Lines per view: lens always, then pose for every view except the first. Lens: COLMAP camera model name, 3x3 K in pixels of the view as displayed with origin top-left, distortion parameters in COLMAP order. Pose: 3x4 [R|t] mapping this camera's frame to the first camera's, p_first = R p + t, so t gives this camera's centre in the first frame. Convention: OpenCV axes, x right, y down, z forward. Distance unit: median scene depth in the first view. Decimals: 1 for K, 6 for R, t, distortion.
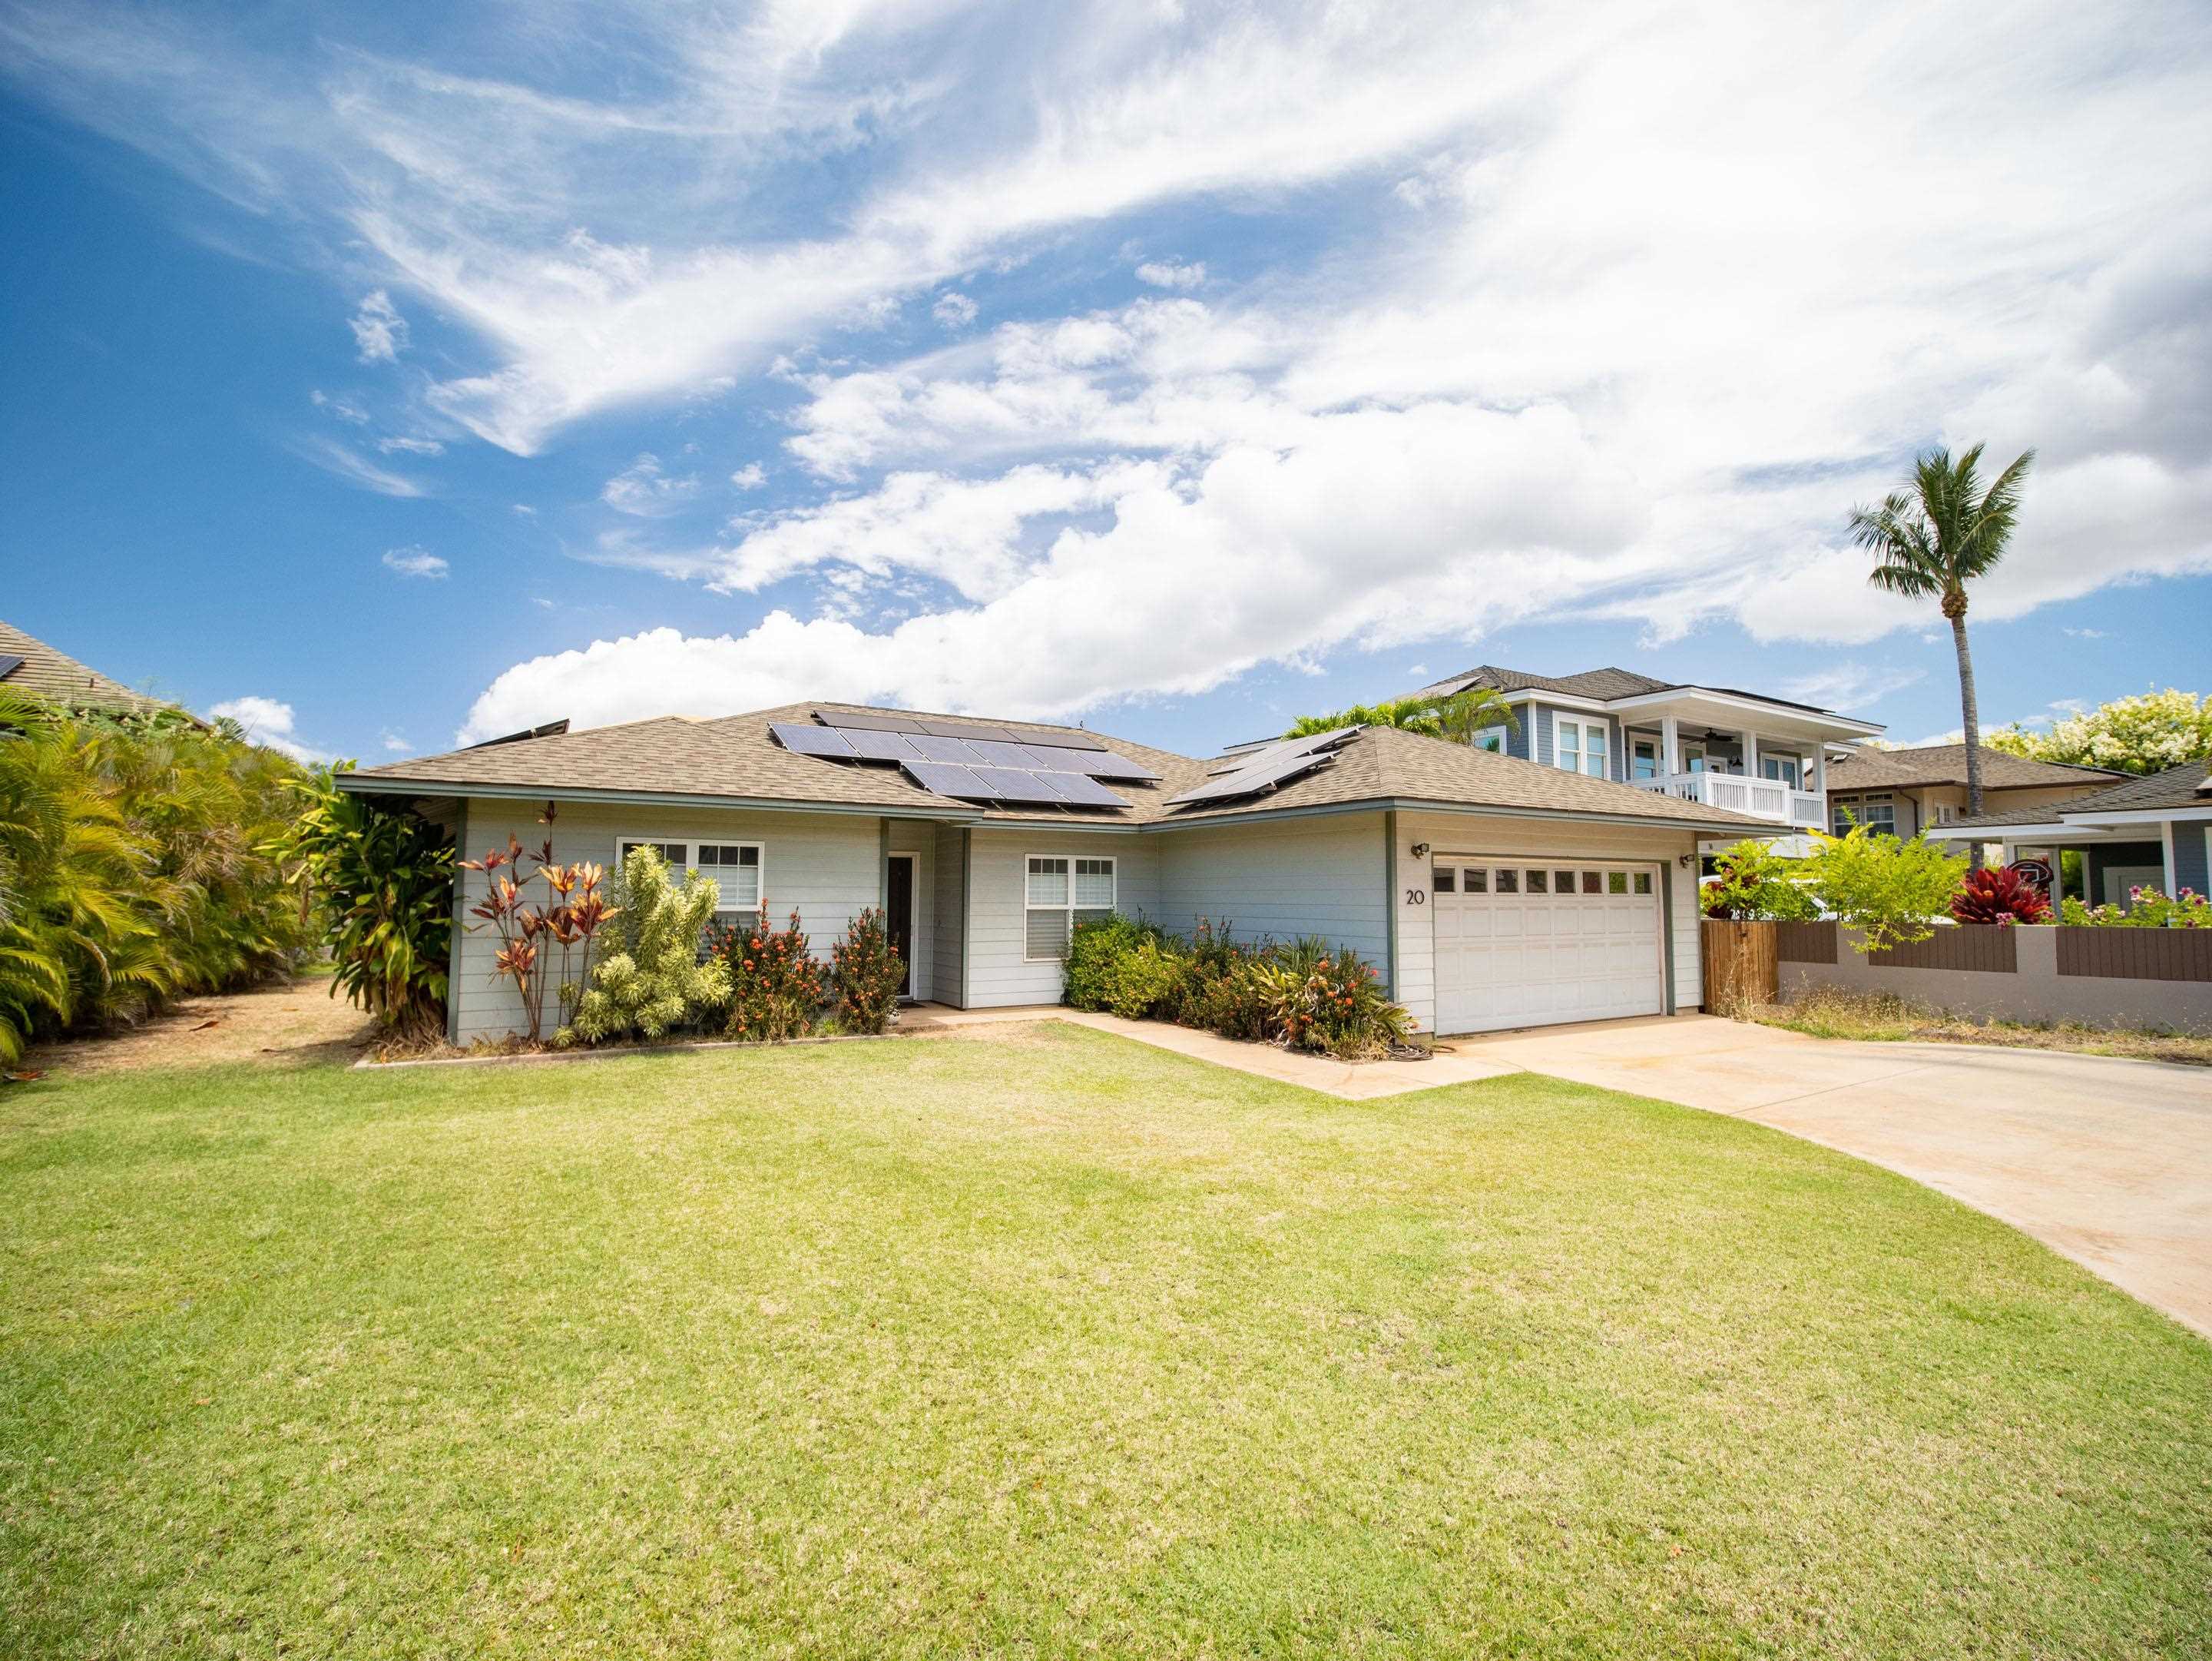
lens RADIAL K [[989.1, 0, 1081.2], [0, 989.1, 849.7], [0, 0, 1]] dist [-0.014509, 0.000140]
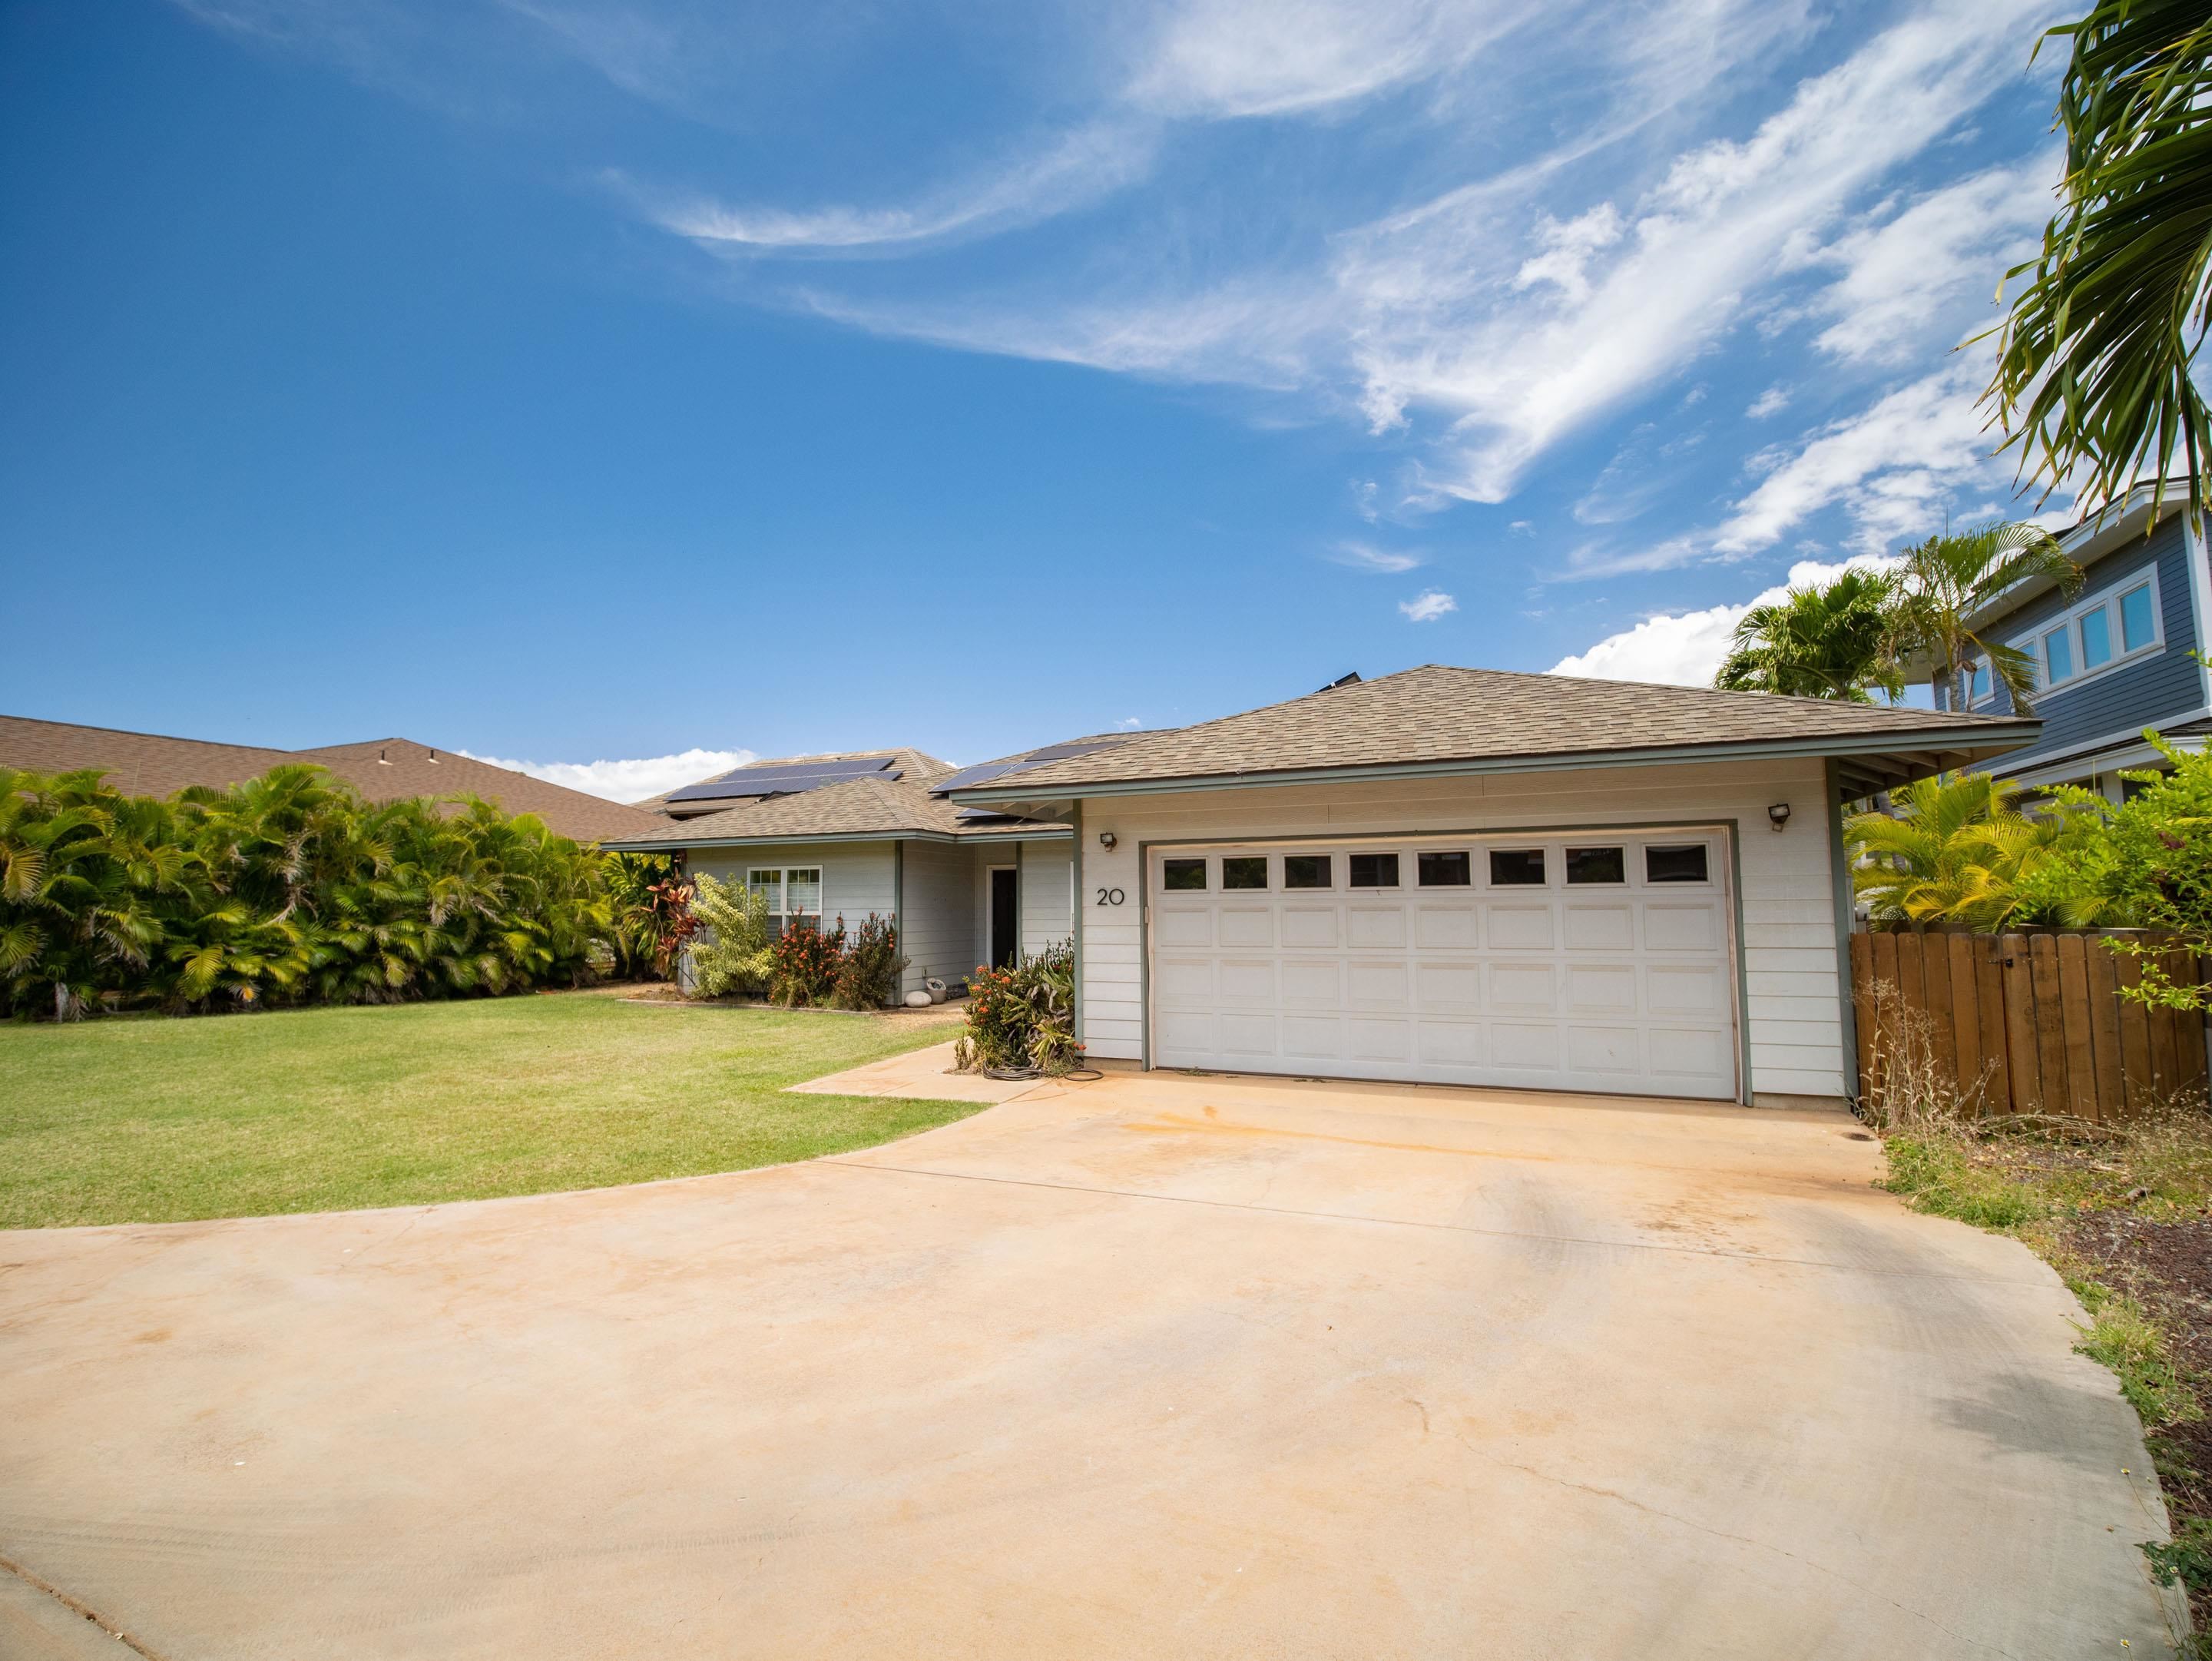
lens RADIAL K [[973.1, 0, 1117.0], [0, 973.1, 819.8], [0, 0, 1]] dist [-0.021368, -0.000601]
pose [[0.602477, -0.079587, -0.794158, 0.830447], [0.049677, 0.996826, -0.062212, 0.027654], [0.796588, -0.001970, 0.604519, 0.410700]]
